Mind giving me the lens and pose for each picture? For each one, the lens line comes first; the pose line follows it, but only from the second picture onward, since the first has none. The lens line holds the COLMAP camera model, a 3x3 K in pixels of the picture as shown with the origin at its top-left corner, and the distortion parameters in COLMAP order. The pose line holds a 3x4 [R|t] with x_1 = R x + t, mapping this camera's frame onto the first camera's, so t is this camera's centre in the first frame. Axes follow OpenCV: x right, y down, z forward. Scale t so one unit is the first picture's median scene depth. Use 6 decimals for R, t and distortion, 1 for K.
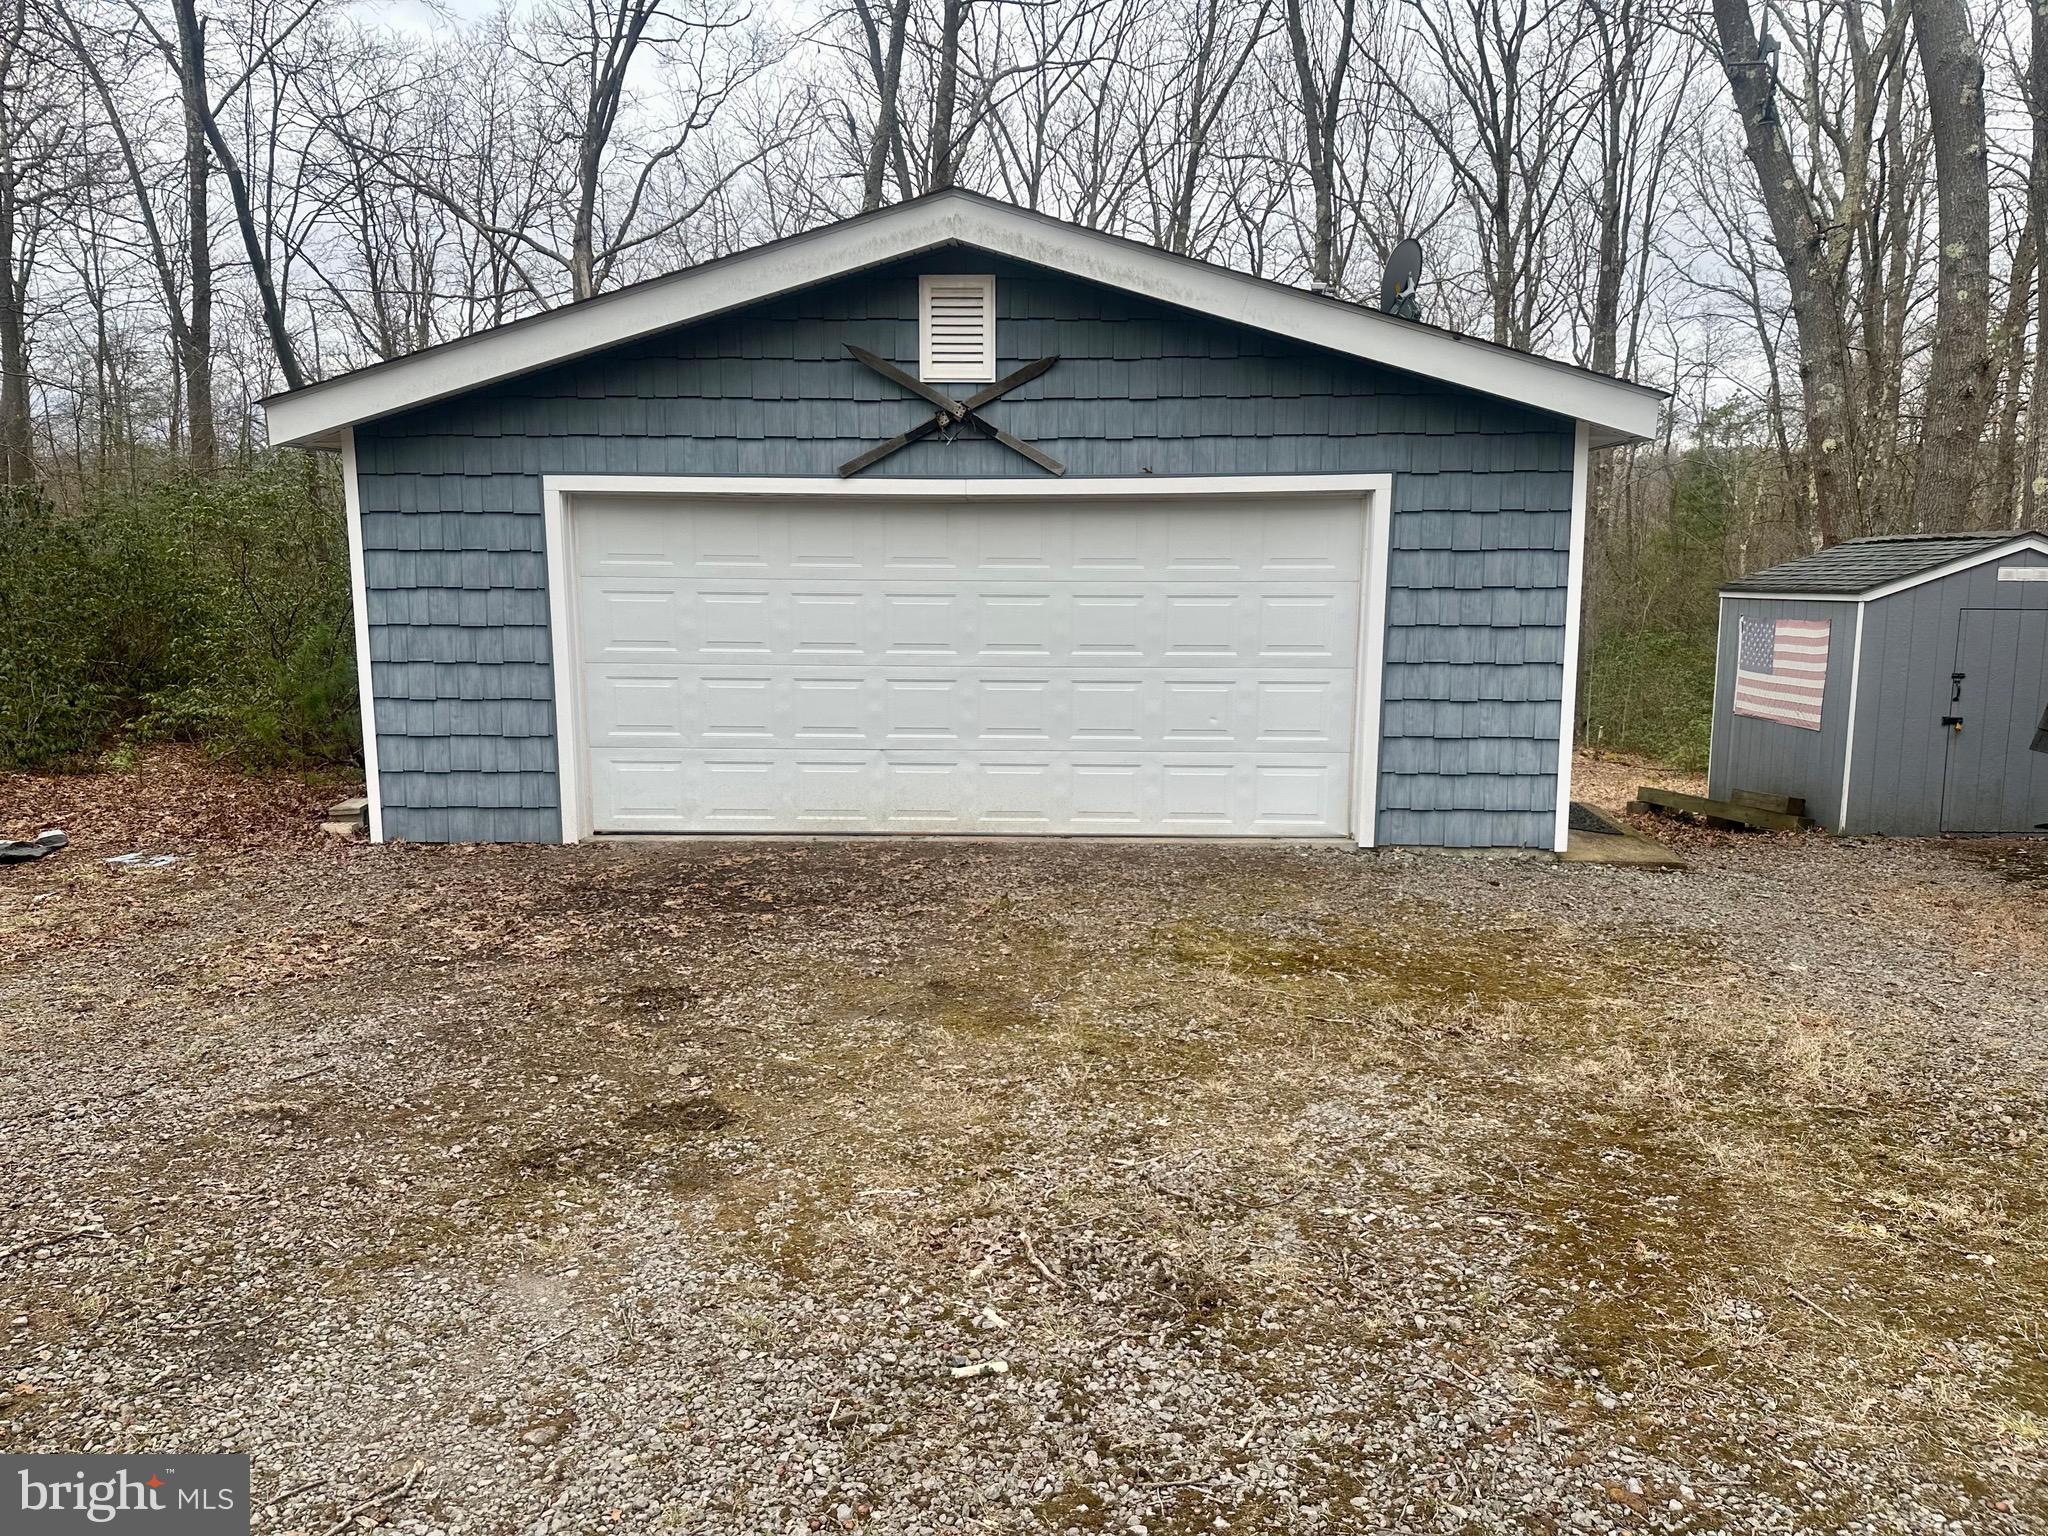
lens RADIAL K [[1427.1, 0, 1045.6], [0, 1427.1, 767.7], [0, 0, 1]] dist [0.068281, -0.083805]
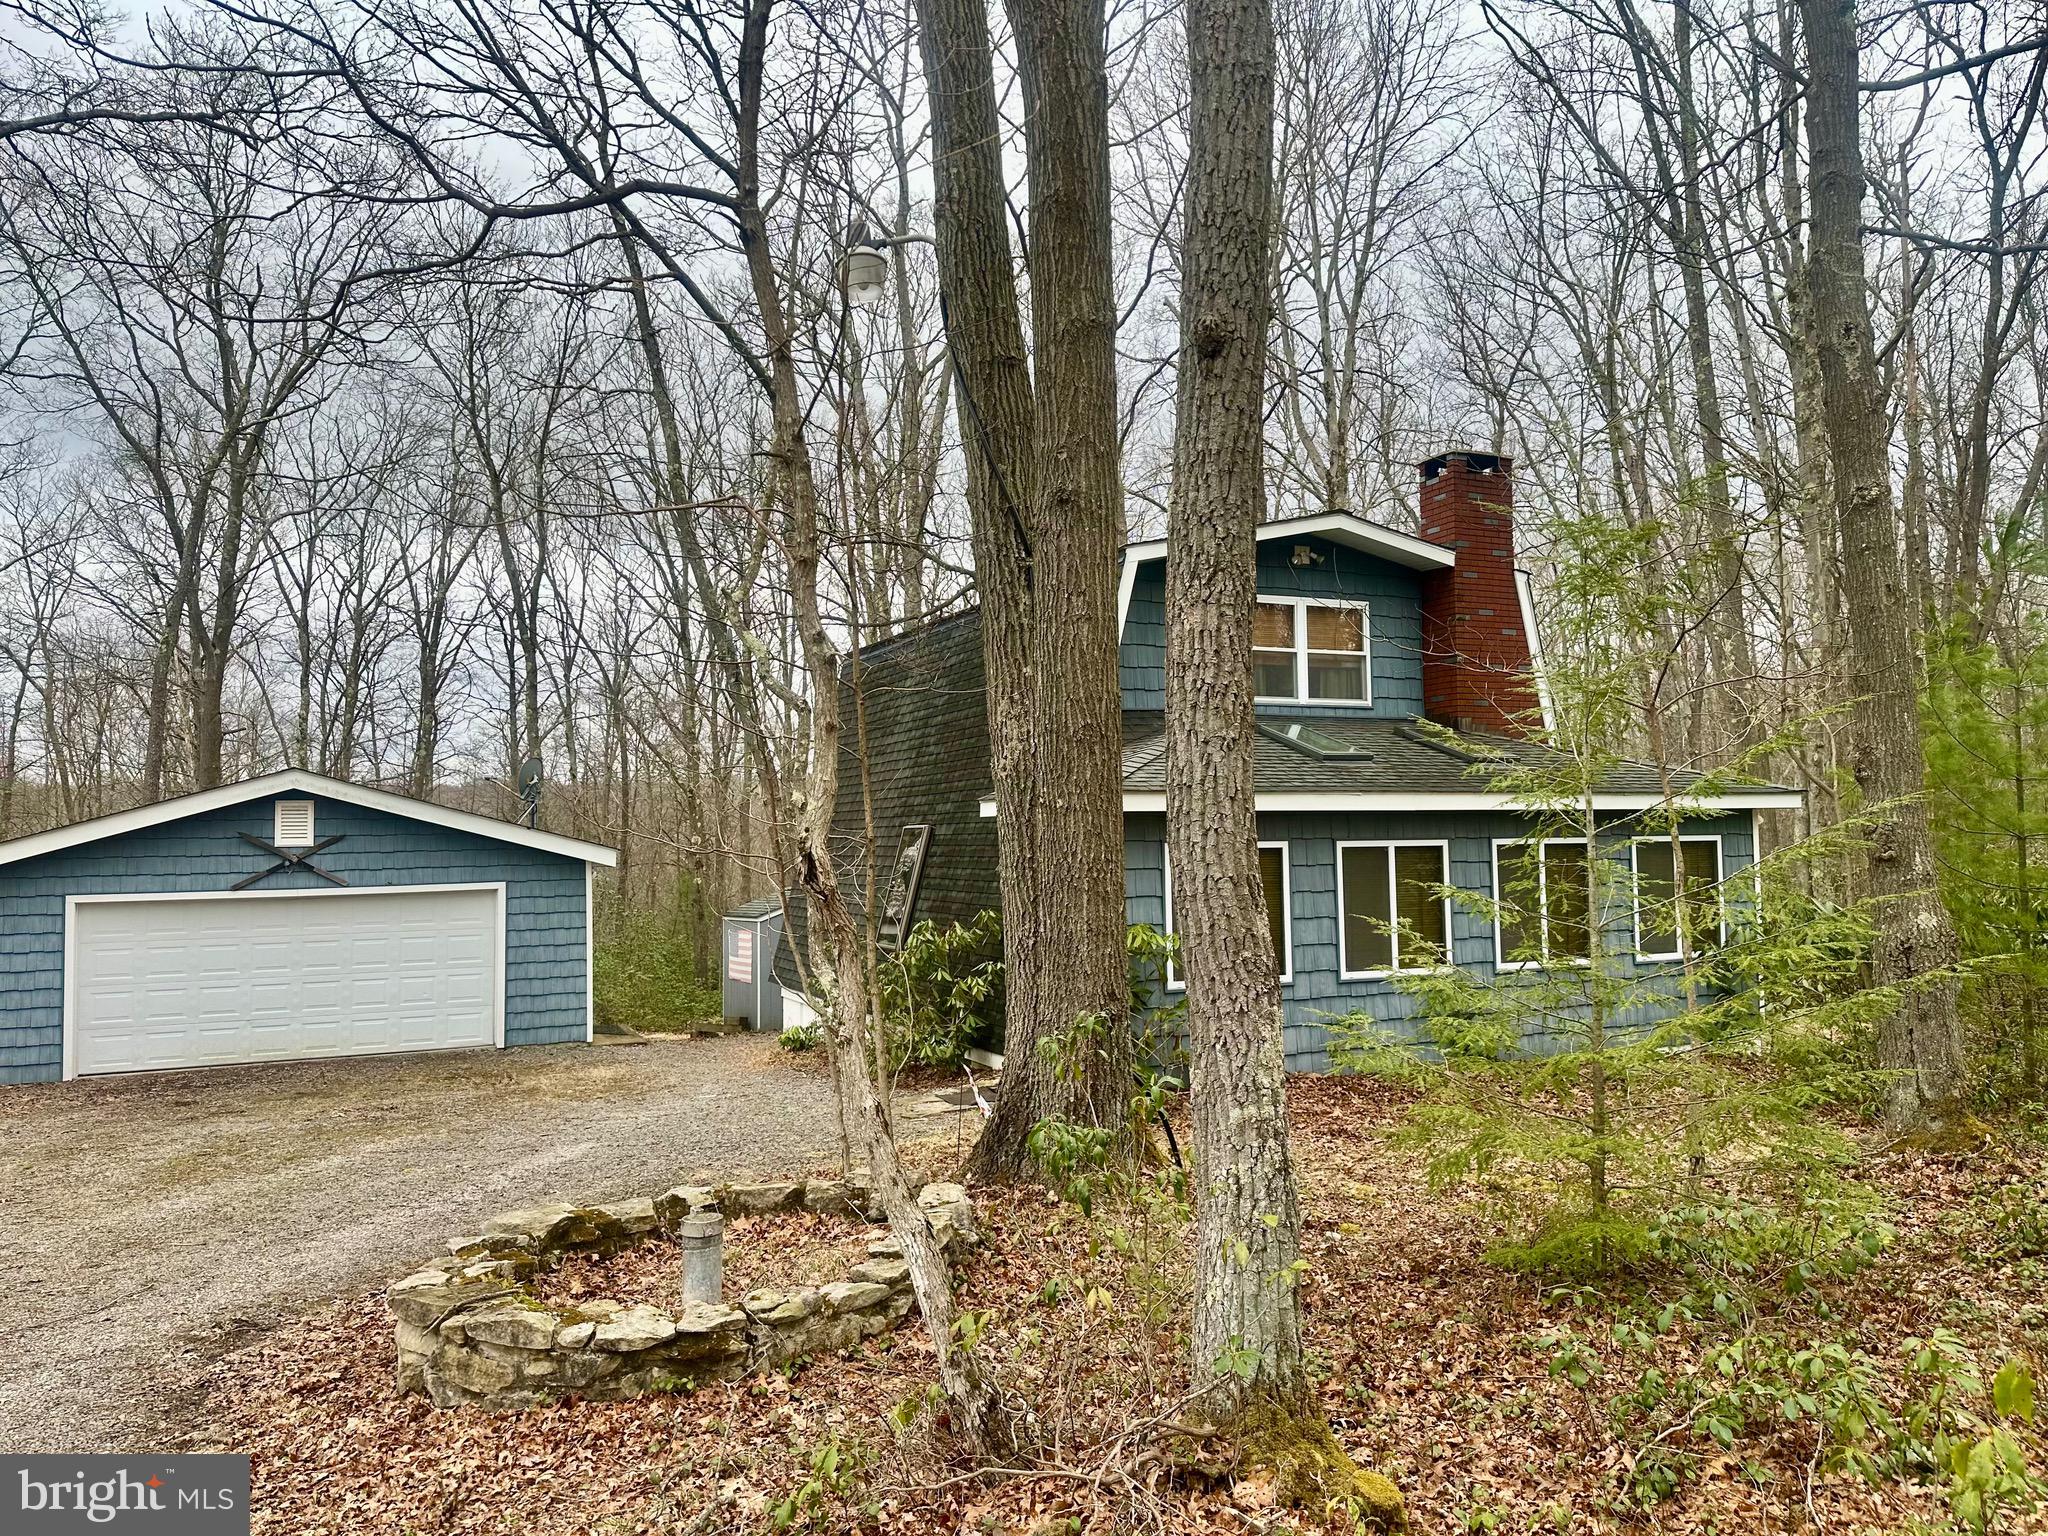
lens RADIAL K [[1427.1, 0, 1008.3], [0, 1427.1, 779.1], [0, 0, 1]] dist [0.068281, -0.083805]
pose [[0.898385, 0.000581, 0.439209, -0.048404], [0.087470, 0.979731, -0.180211, 0.119190], [-0.430412, 0.200317, 0.880124, -1.384800]]
